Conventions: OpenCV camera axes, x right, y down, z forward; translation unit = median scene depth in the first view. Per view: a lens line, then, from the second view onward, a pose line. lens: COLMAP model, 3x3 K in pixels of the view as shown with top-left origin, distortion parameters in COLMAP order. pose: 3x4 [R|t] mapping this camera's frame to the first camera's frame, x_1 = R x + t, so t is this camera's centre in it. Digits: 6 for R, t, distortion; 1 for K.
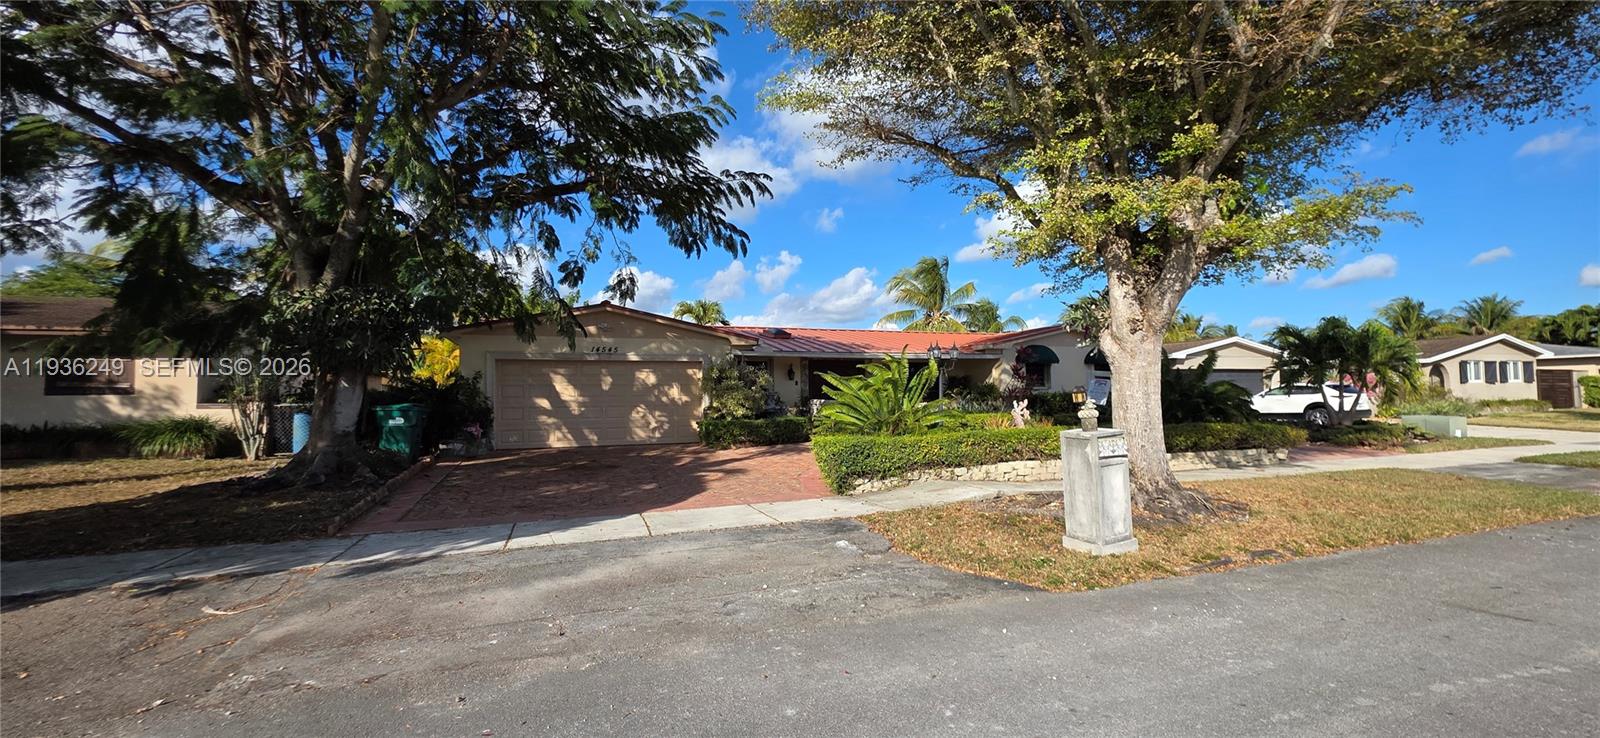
lens RADIAL K [[623.7, 0, 800.0], [0, 623.7, 369.0], [0, 0, 1]] dist [0.001239, 0.000114]
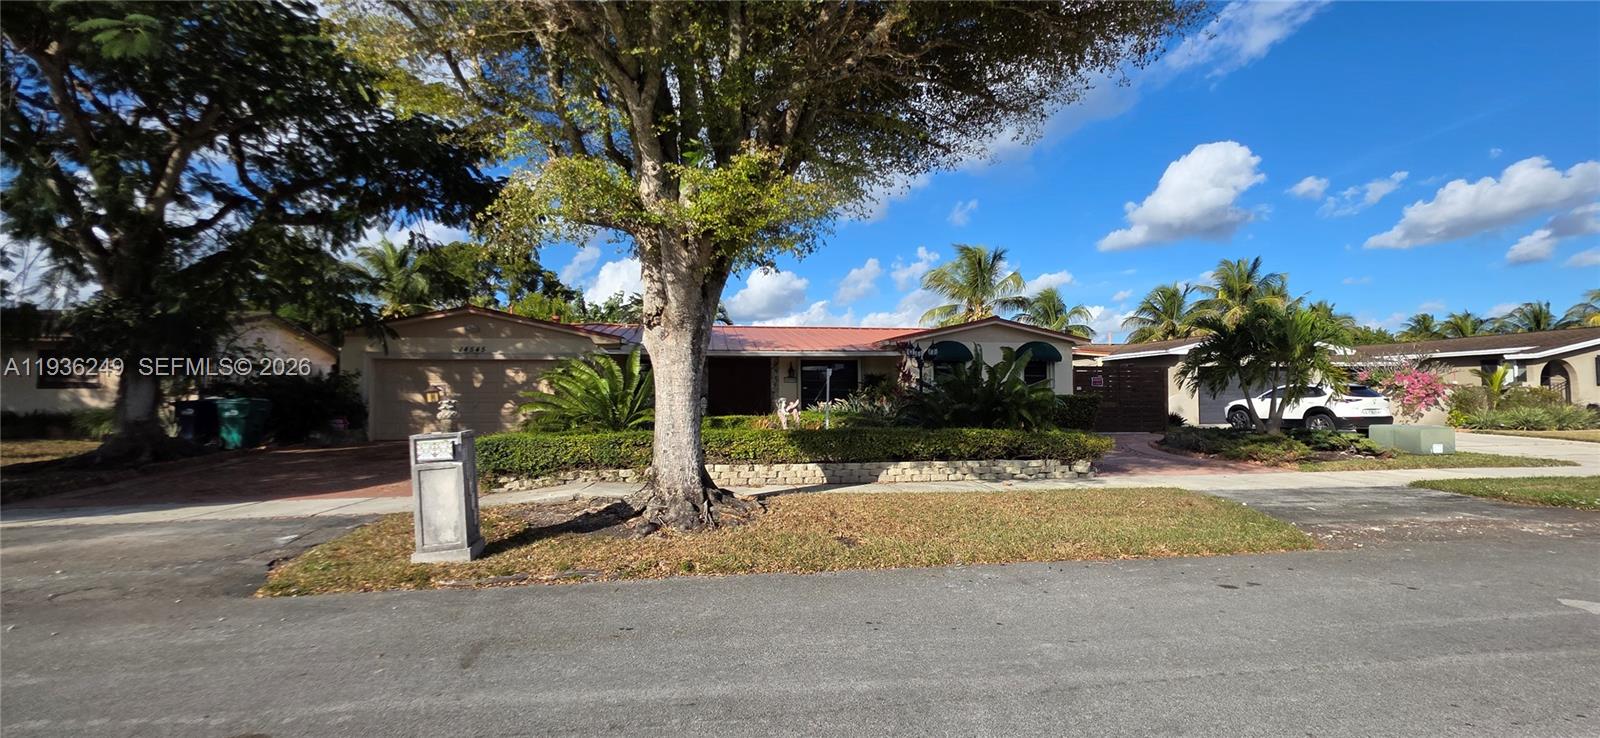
lens RADIAL K [[623.7, 0, 800.0], [0, 623.7, 369.0], [0, 0, 1]] dist [0.001239, 0.000114]
pose [[0.978379, -0.000222, -0.206820, 0.544678], [0.001020, 0.999992, 0.003751, -0.000520], [0.206818, -0.003881, 0.978372, 0.083498]]
